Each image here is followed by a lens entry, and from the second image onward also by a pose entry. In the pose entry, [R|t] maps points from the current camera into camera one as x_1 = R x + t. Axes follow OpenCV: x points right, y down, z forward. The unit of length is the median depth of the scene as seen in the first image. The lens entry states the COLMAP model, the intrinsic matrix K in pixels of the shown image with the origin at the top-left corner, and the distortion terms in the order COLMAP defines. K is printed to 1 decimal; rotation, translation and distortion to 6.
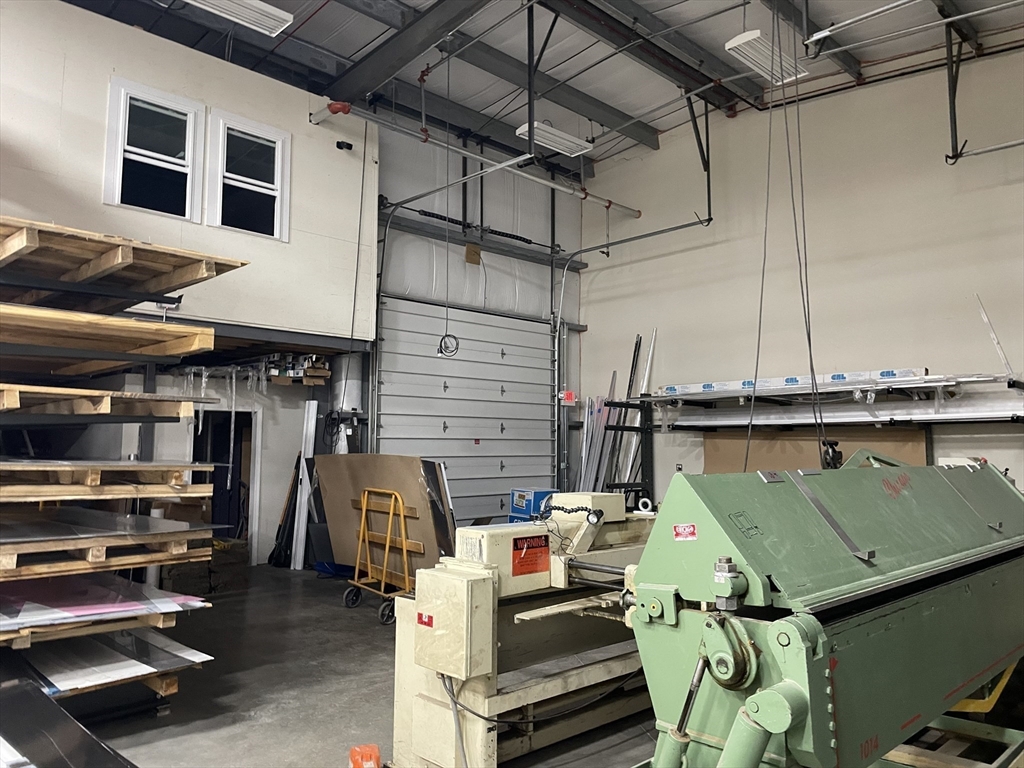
lens RADIAL K [[767.3, 0, 514.6], [0, 767.3, 370.6], [0, 0, 1]] dist [0.073007, -0.092248]
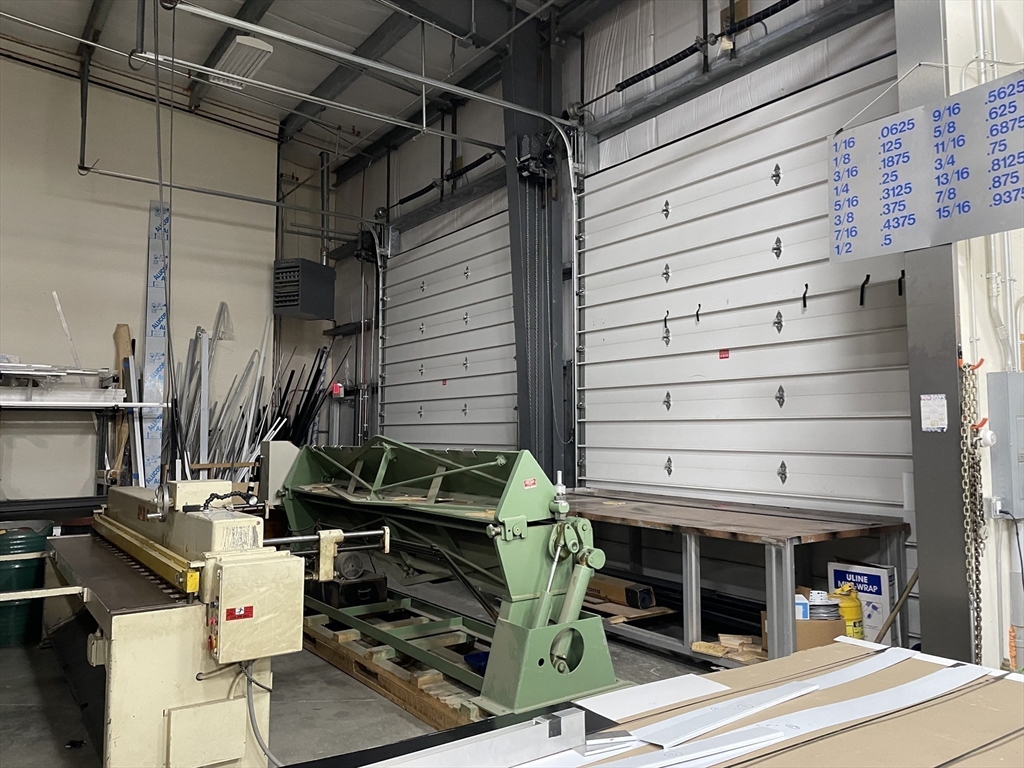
lens RADIAL K [[767.3, 0, 514.6], [0, 767.3, 370.6], [0, 0, 1]] dist [0.073007, -0.092248]
pose [[0.152943, 0.079002, 0.985072, -1.708240], [-0.099983, 0.992922, -0.064108, 0.076326], [-0.983164, -0.088685, 0.159759, 0.862627]]
